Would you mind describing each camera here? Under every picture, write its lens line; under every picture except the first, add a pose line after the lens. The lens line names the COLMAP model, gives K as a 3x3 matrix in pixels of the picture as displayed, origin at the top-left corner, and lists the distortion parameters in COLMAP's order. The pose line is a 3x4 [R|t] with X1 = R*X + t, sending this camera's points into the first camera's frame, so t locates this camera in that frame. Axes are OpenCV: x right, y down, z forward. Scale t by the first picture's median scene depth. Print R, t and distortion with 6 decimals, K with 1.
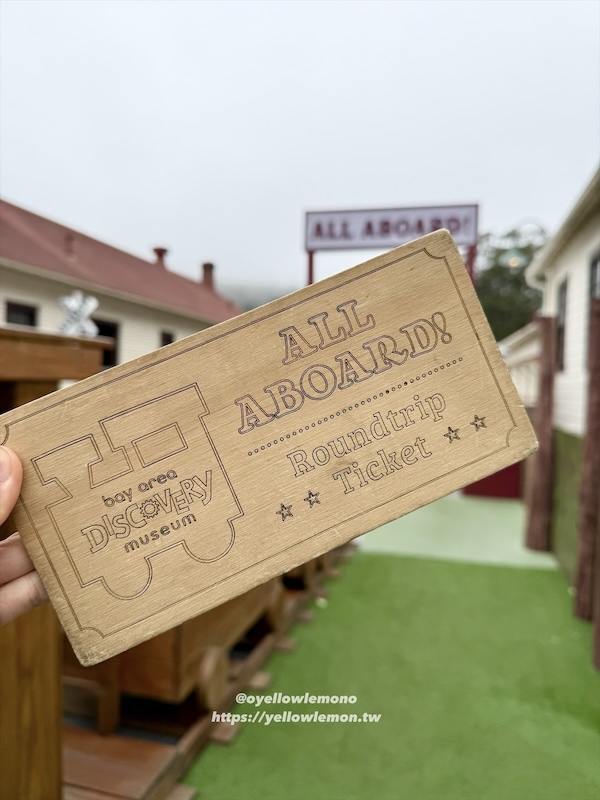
lens RADIAL K [[559.4, 0, 300.0], [0, 559.4, 400.0], [0, 0, 1]] dist [0.060739, -0.072752]
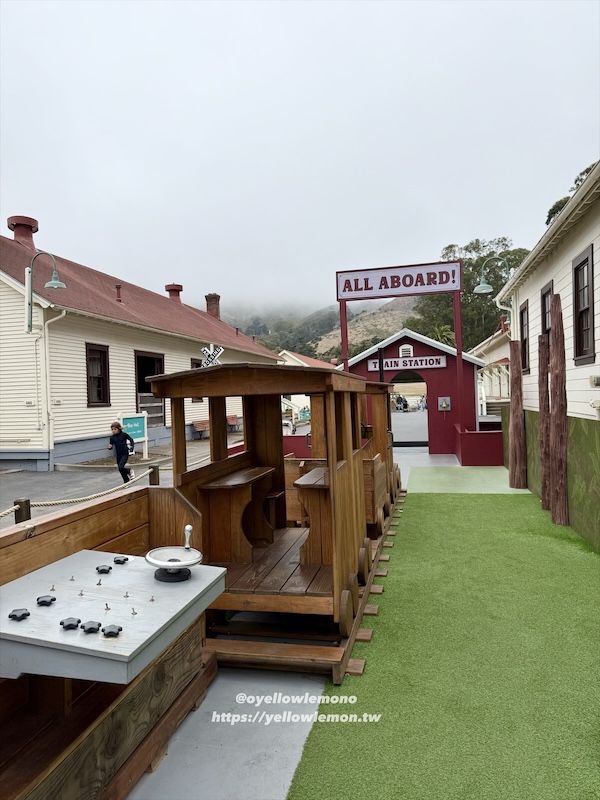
lens RADIAL K [[559.4, 0, 300.0], [0, 559.4, 400.0], [0, 0, 1]] dist [0.060739, -0.072752]
pose [[0.997263, -0.058974, 0.044598, -0.162266], [0.060047, 0.997928, -0.023112, 0.005001], [-0.043143, 0.025726, 0.998738, -0.366969]]
